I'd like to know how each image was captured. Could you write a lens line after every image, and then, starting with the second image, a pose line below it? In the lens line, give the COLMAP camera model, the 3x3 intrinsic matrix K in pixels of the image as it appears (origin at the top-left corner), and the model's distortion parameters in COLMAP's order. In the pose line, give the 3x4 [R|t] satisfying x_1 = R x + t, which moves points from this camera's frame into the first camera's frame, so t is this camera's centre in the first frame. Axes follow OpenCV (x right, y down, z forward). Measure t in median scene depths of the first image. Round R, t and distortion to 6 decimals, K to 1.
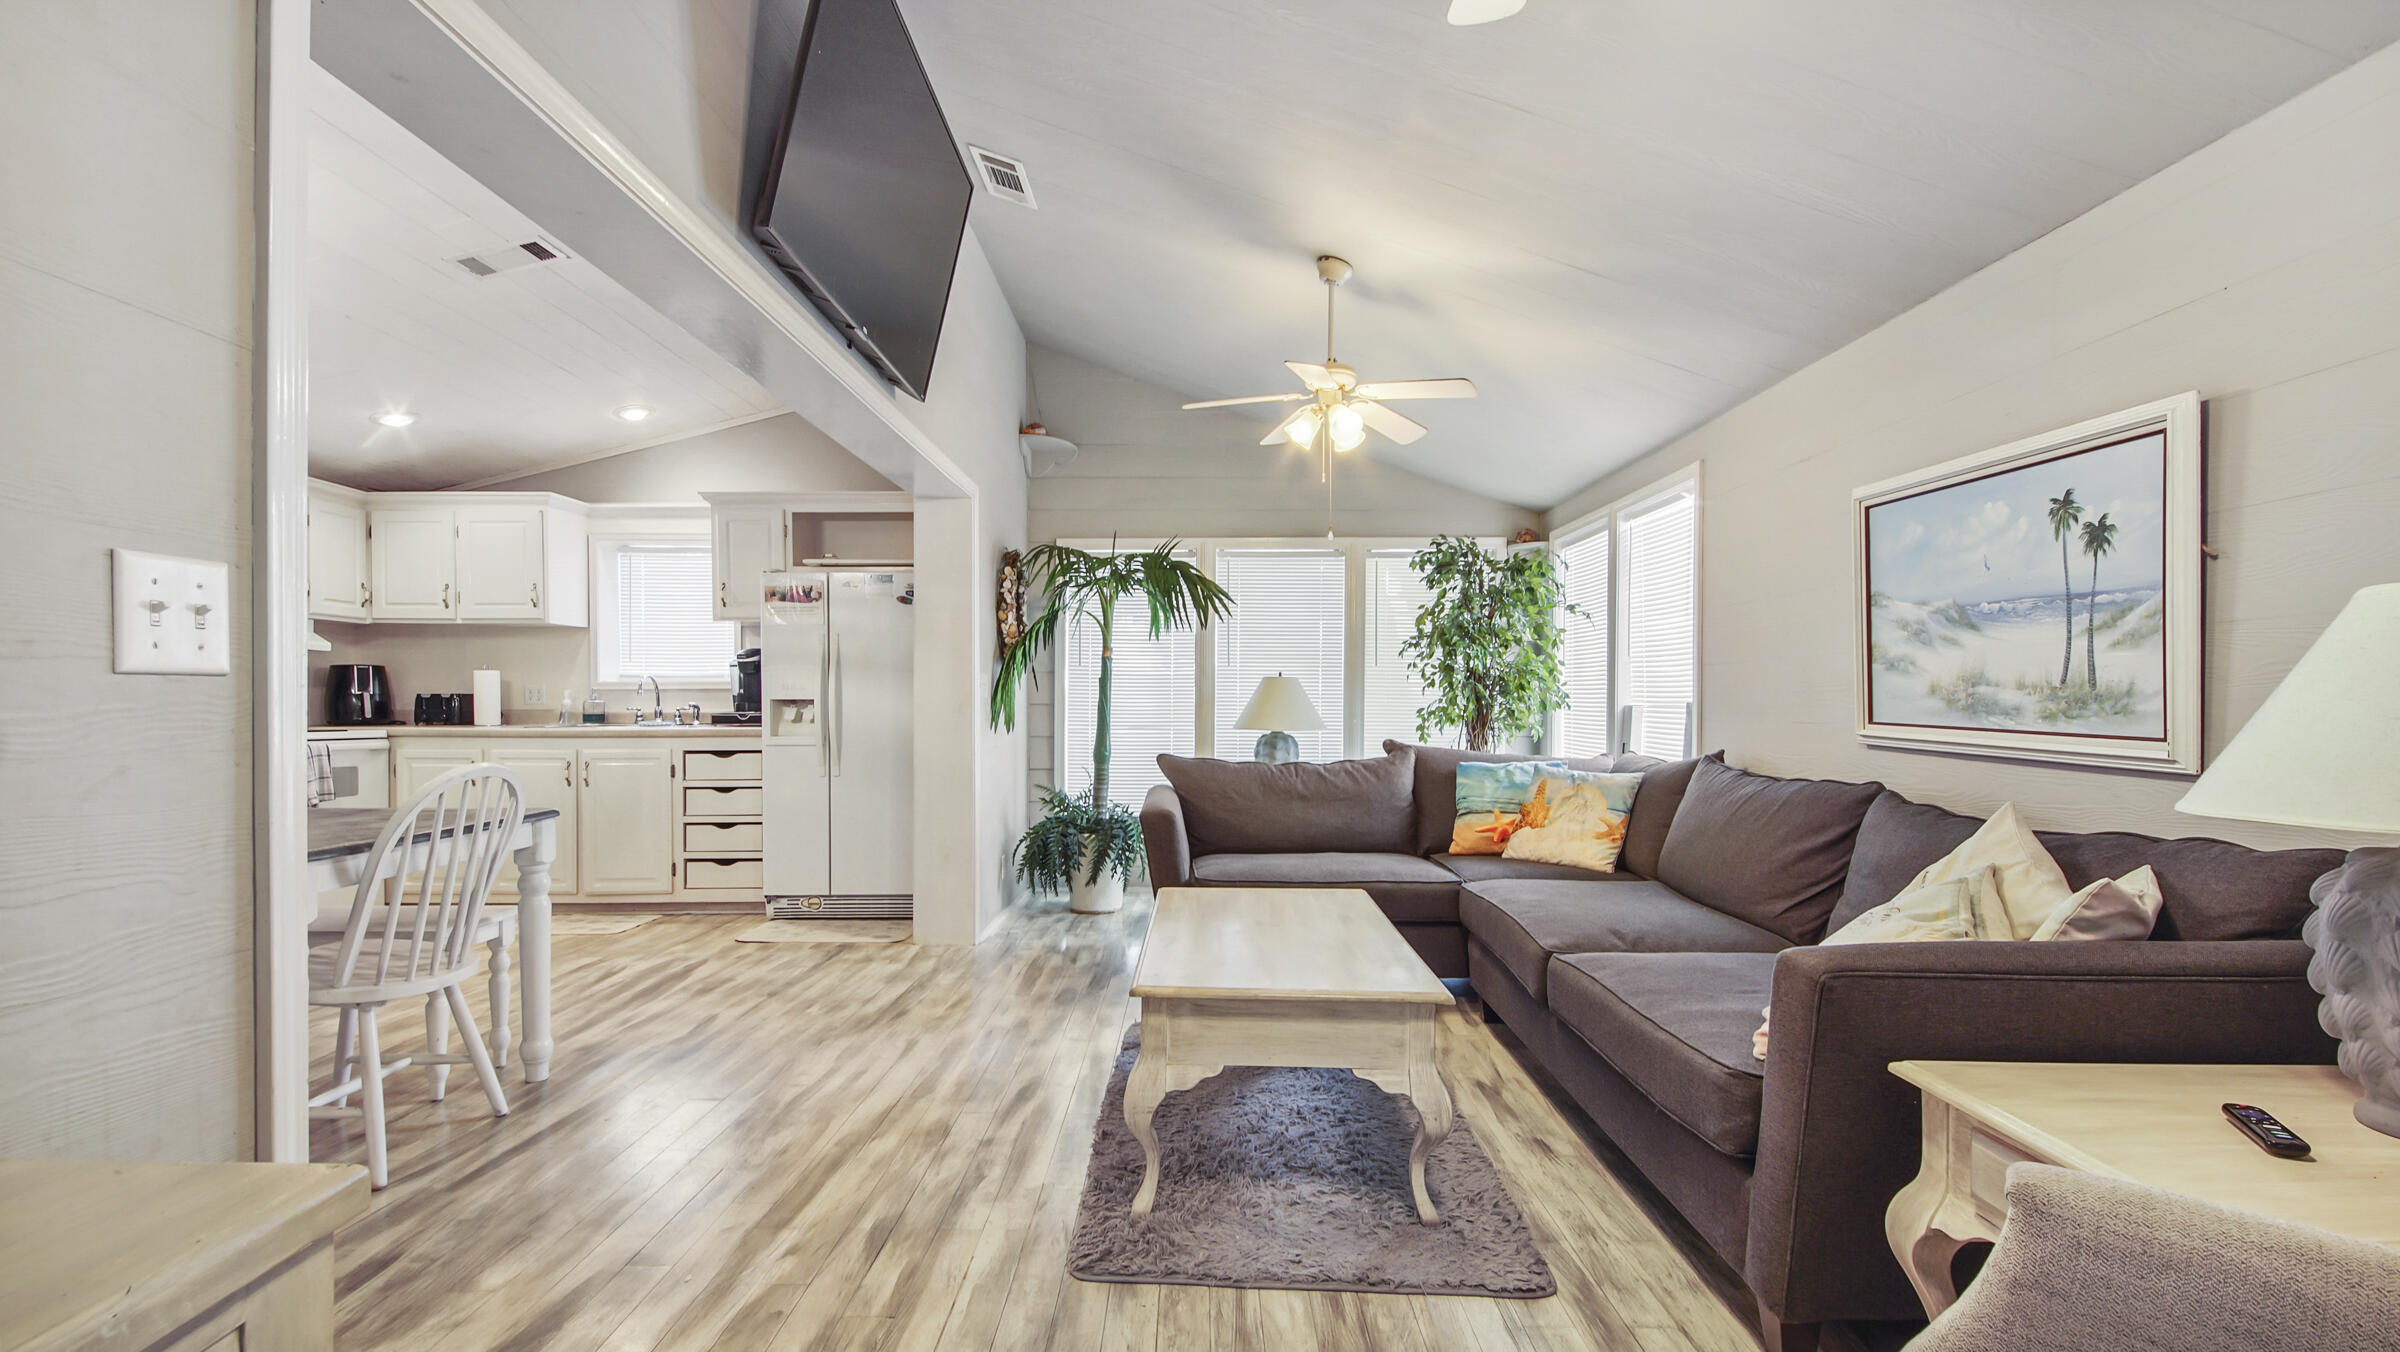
lens RADIAL K [[1008.1, 0, 1183.3], [0, 1008.1, 713.1], [0, 0, 1]] dist [0.020600, -0.000127]
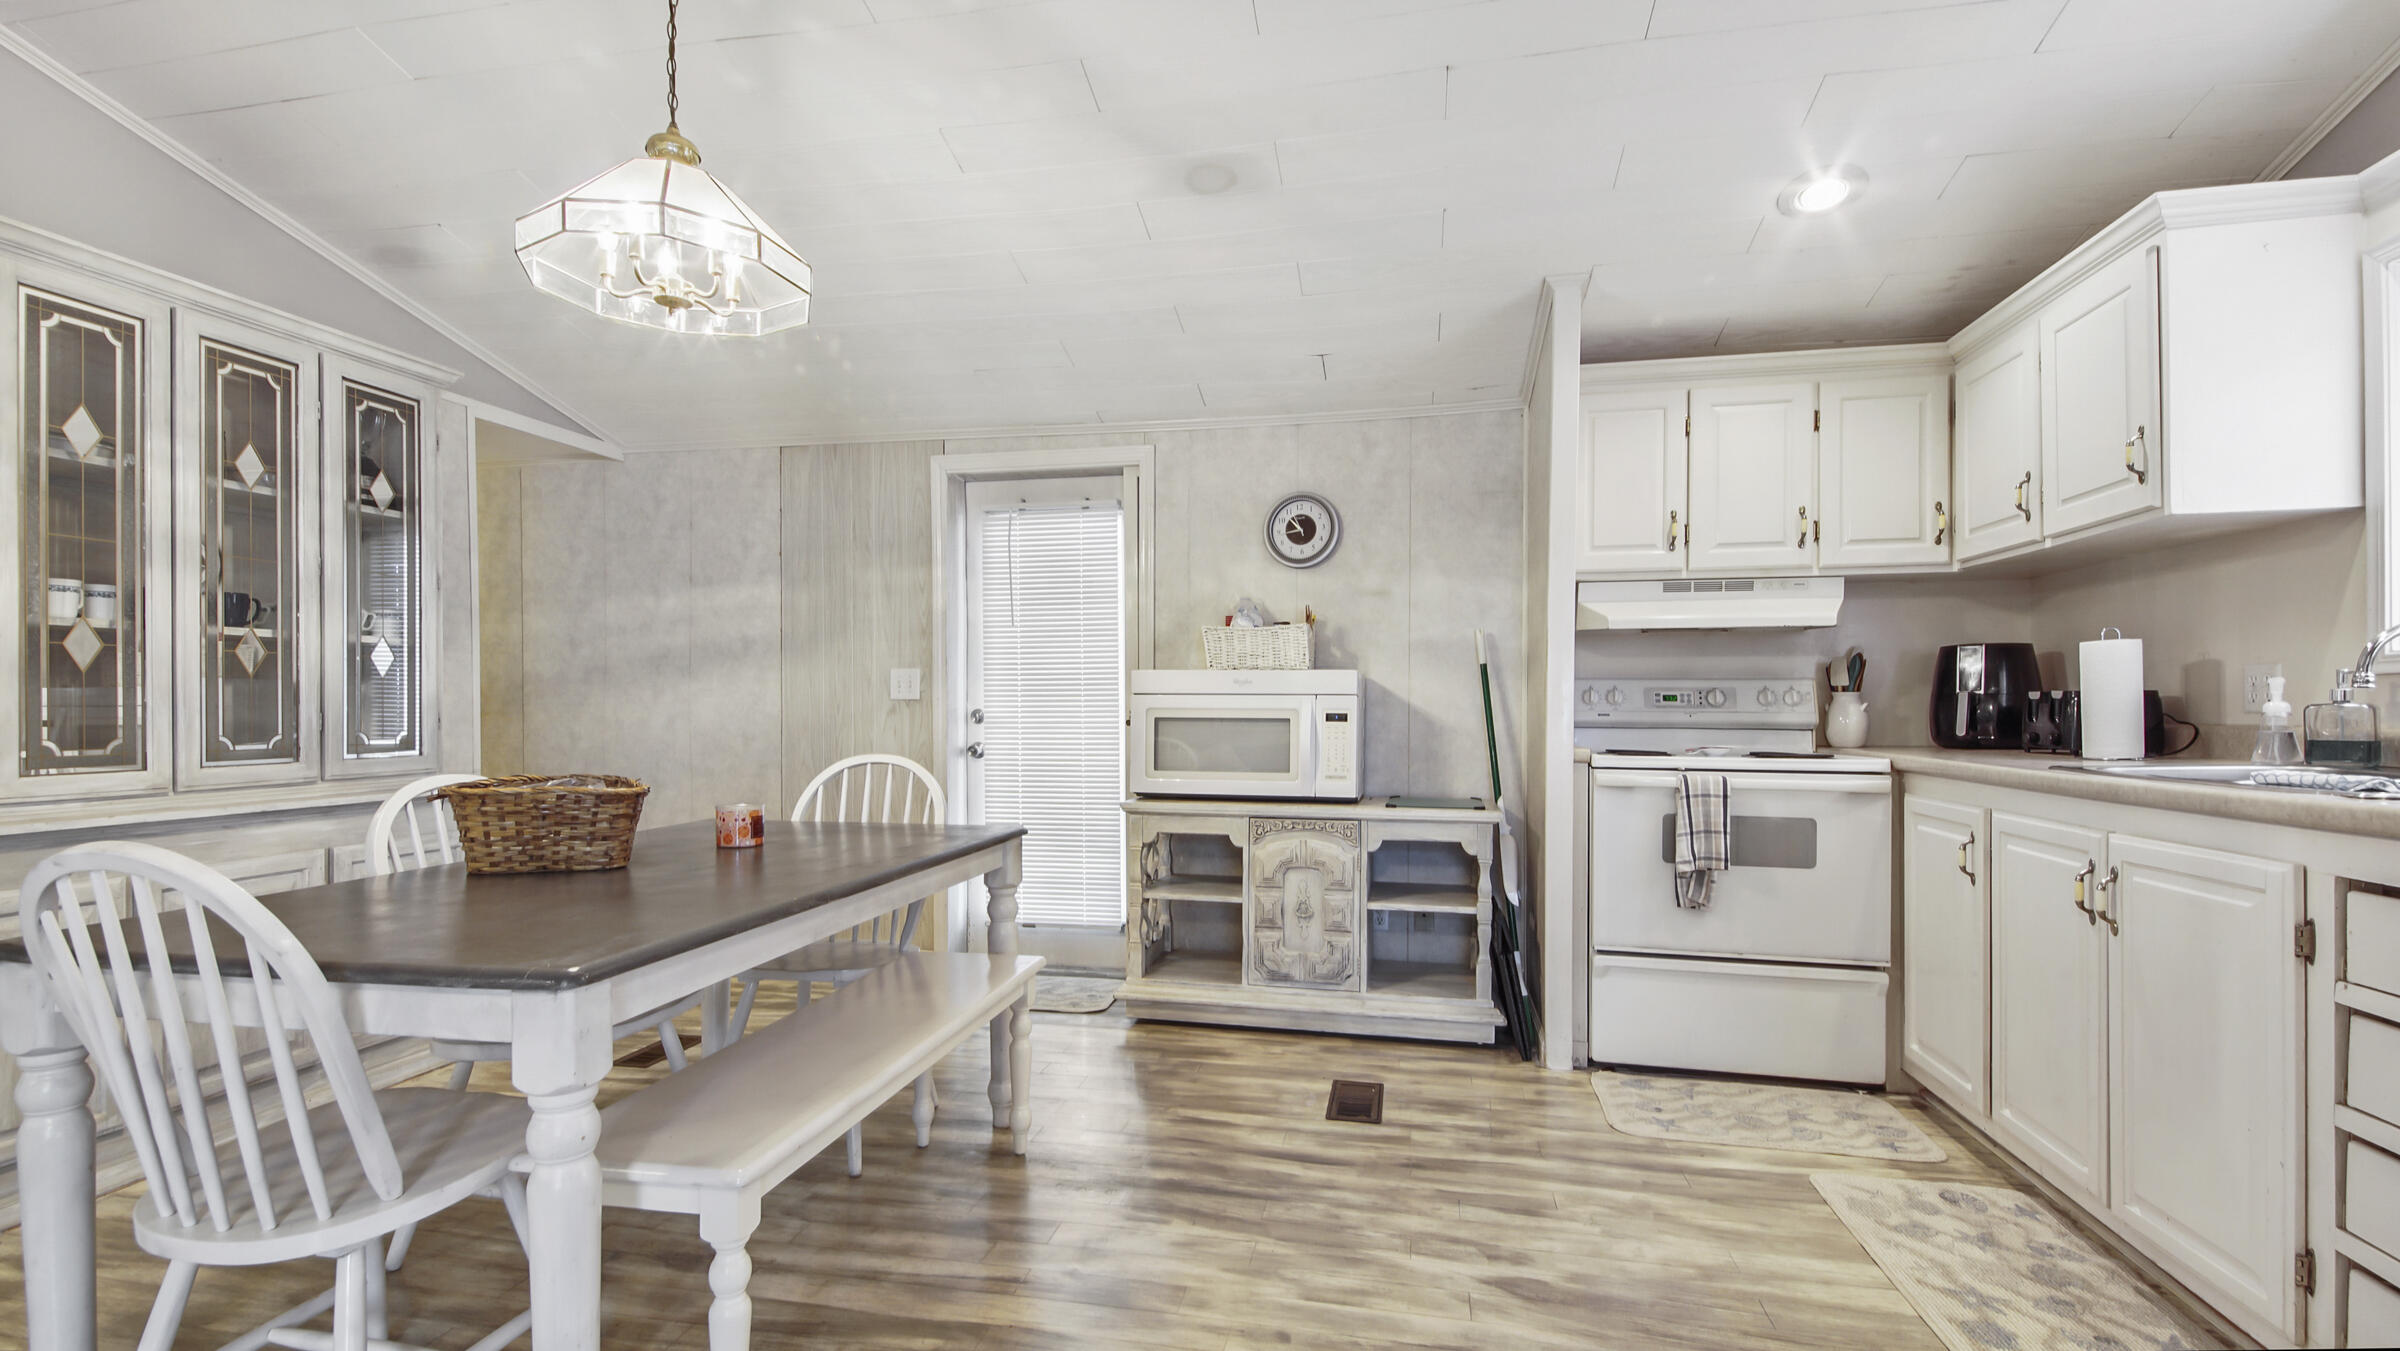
lens RADIAL K [[1049.8, 0, 1218.2], [0, 1049.8, 720.6], [0, 0, 1]] dist [0.036316, -0.024379]
pose [[-0.199287, 0.009815, -0.979892, -0.141104], [-0.006830, 0.999912, 0.011405, -0.009028], [0.979917, 0.008966, -0.199203, 0.766766]]
